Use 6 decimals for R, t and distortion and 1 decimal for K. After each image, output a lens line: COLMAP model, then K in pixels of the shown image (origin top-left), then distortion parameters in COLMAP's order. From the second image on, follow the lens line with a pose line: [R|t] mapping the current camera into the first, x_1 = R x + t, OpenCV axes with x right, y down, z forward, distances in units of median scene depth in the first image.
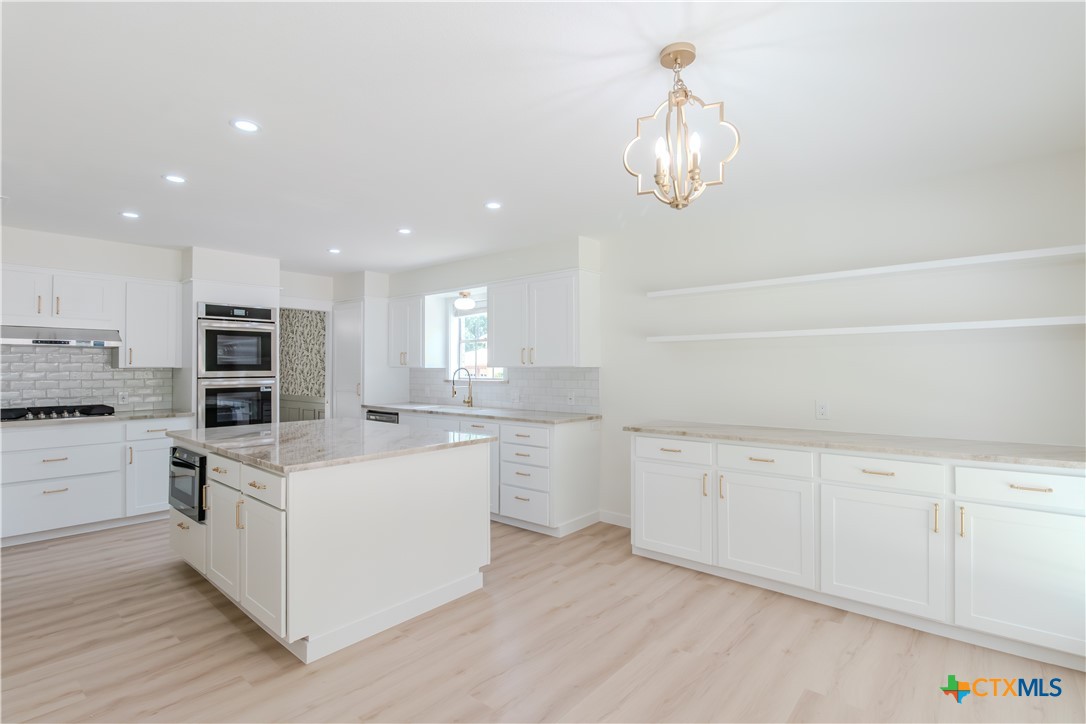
lens RADIAL K [[511.6, 0, 544.2], [0, 511.6, 362.1], [0, 0, 1]] dist [-0.004530, -0.004684]
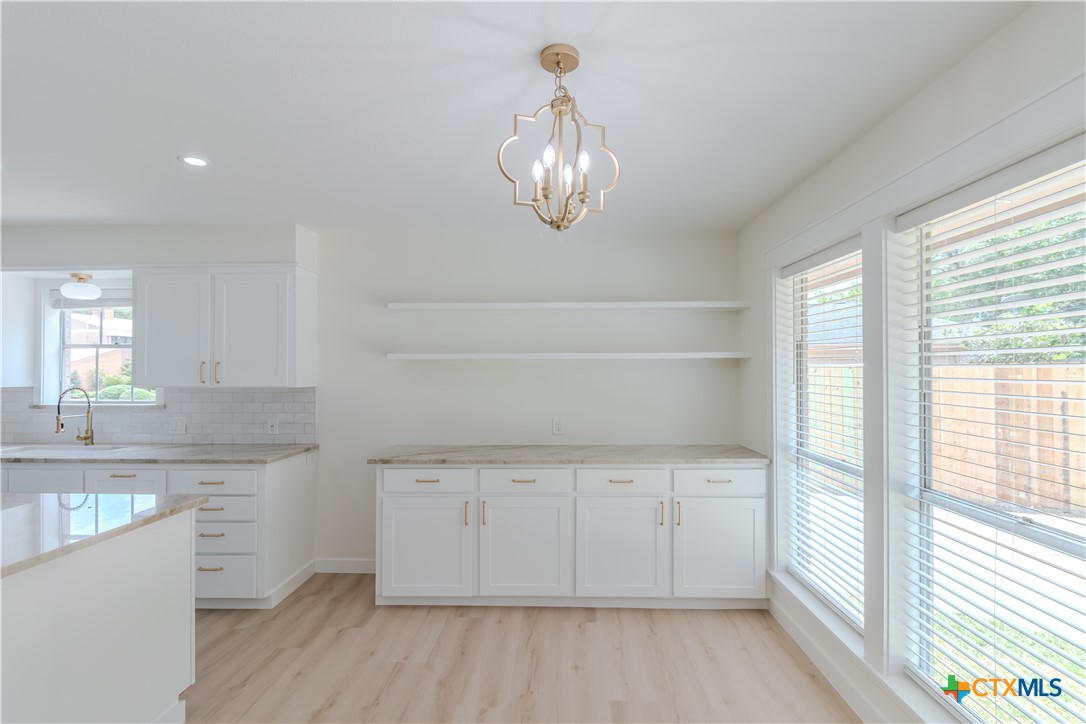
lens RADIAL K [[511.6, 0, 545.4], [0, 511.6, 366.3], [0, 0, 1]] dist [-0.004530, -0.004684]
pose [[0.775462, 0.008007, 0.631344, -0.172756], [-0.008153, 0.999963, -0.002668, -0.031751], [-0.631342, -0.003078, 0.775498, 0.173201]]
